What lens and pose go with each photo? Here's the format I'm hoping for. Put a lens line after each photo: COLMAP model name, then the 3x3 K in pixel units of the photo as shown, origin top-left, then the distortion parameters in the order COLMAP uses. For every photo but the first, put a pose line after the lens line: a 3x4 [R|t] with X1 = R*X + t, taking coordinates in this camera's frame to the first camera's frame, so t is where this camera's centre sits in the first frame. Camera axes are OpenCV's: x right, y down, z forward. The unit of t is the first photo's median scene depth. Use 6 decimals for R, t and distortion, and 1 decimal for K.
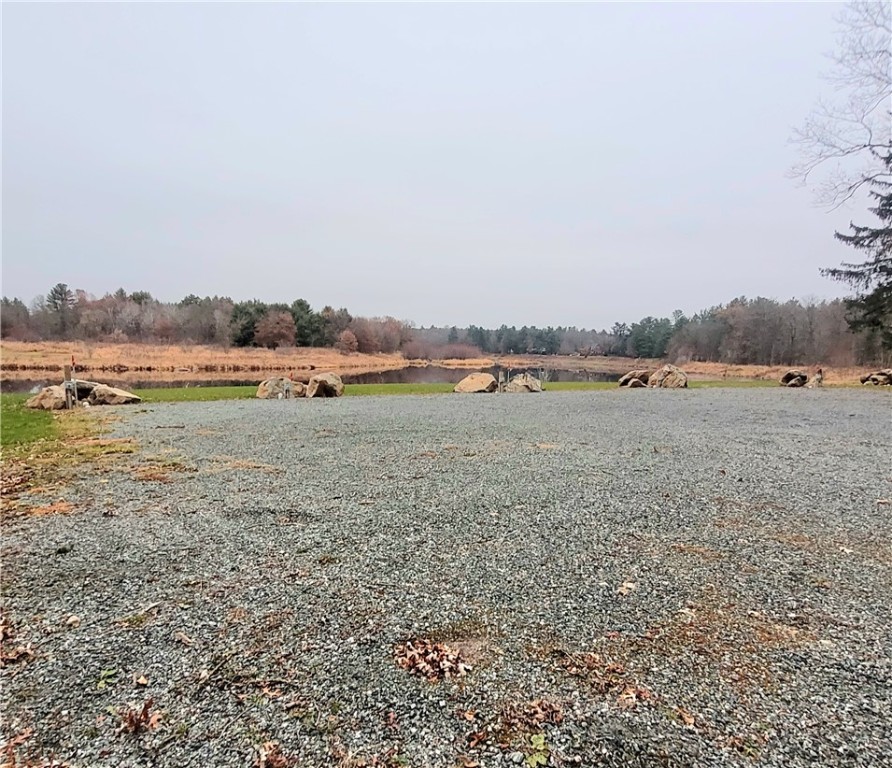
lens RADIAL K [[604.7, 0, 456.5], [0, 604.7, 427.4], [0, 0, 1]] dist [0.008634, -0.000363]
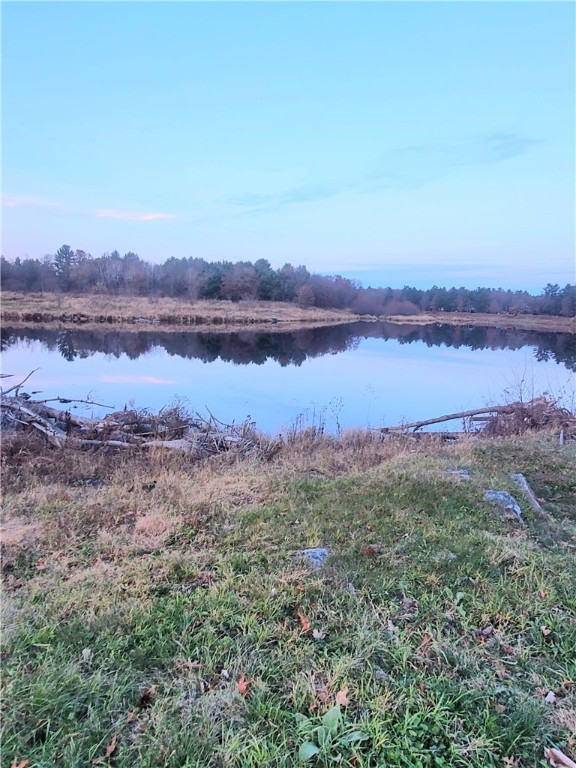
lens RADIAL K [[468.8, 0, 289.6], [0, 468.8, 382.6], [0, 0, 1]] dist [0.001393, 0.001273]
pose [[0.983010, 0.042976, -0.178452, -0.062768], [-0.037448, 0.998712, 0.034232, -0.021970], [0.179693, -0.026968, 0.983353, 0.214729]]
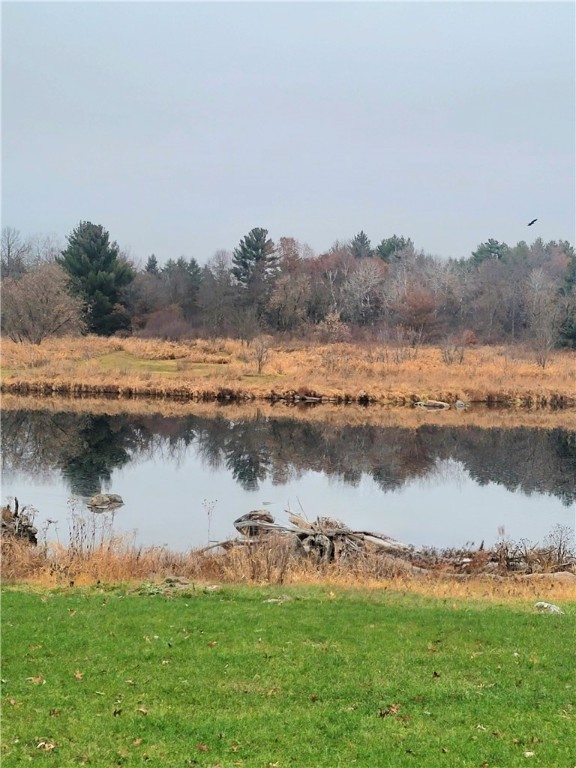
lens RADIAL K [[1274.6, 0, 291.0], [0, 1274.6, 387.4], [0, 0, 1]] dist [0.059683, 0.000000]
pose [[0.839991, 0.019167, -0.542262, -0.035951], [-0.073677, 0.994149, -0.078990, -0.019519], [0.537575, 0.106303, 0.836488, 0.134899]]
